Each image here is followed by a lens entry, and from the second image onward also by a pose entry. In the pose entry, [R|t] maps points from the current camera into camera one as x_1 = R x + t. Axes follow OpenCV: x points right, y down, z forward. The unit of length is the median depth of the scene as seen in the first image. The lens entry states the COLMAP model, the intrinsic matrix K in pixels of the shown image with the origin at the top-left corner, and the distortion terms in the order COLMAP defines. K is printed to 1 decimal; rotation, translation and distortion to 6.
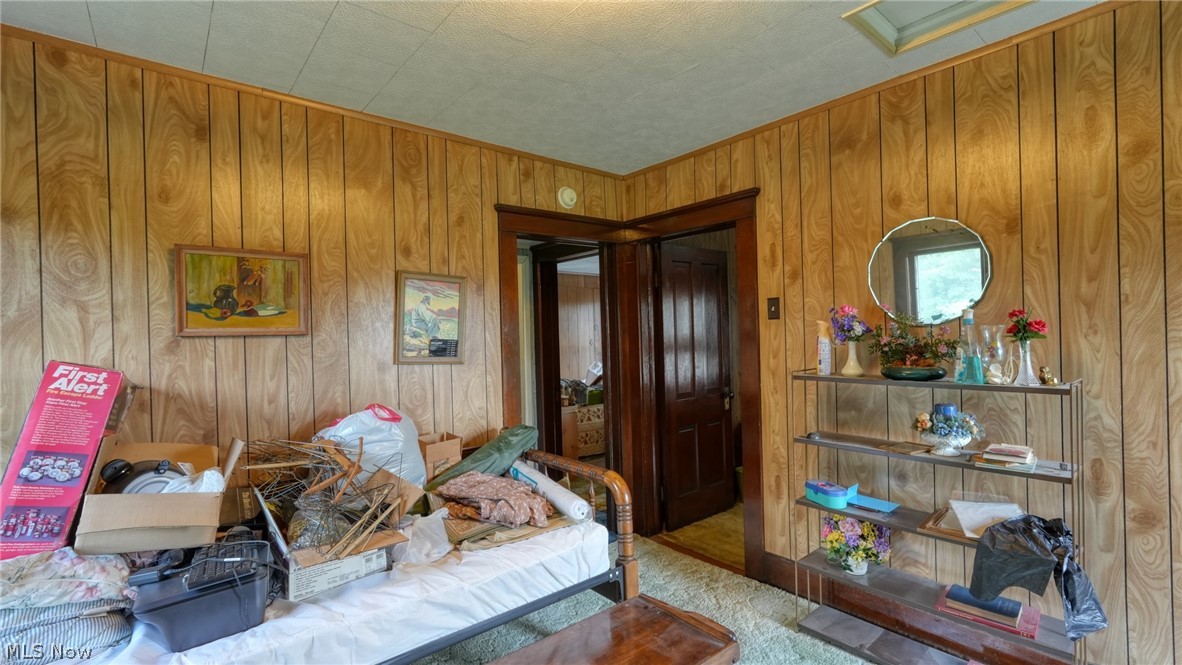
lens RADIAL K [[515.9, 0, 590.9], [0, 515.9, 334.9], [0, 0, 1]] dist [-0.019172, 0.009222]
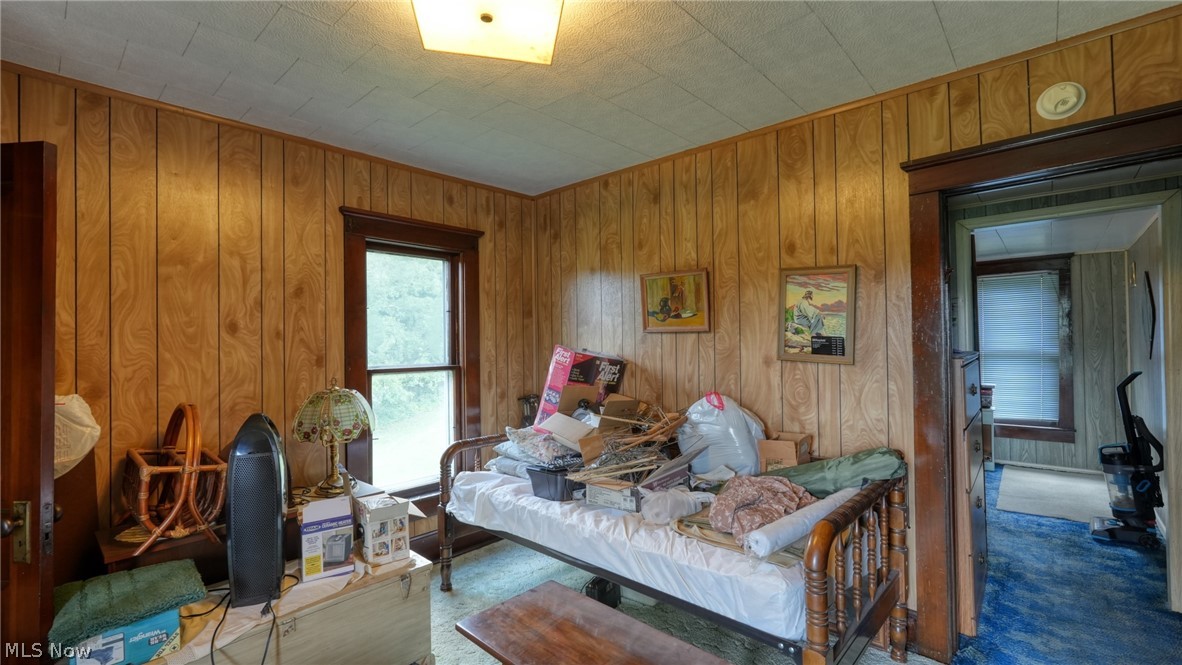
lens RADIAL K [[515.9, 0, 590.9], [0, 515.9, 334.9], [0, 0, 1]] dist [-0.019172, 0.009222]
pose [[0.138069, 0.013750, -0.990327, 0.592298], [0.008660, 0.999849, 0.015090, -0.011945], [0.990385, -0.010660, 0.137929, 0.478795]]
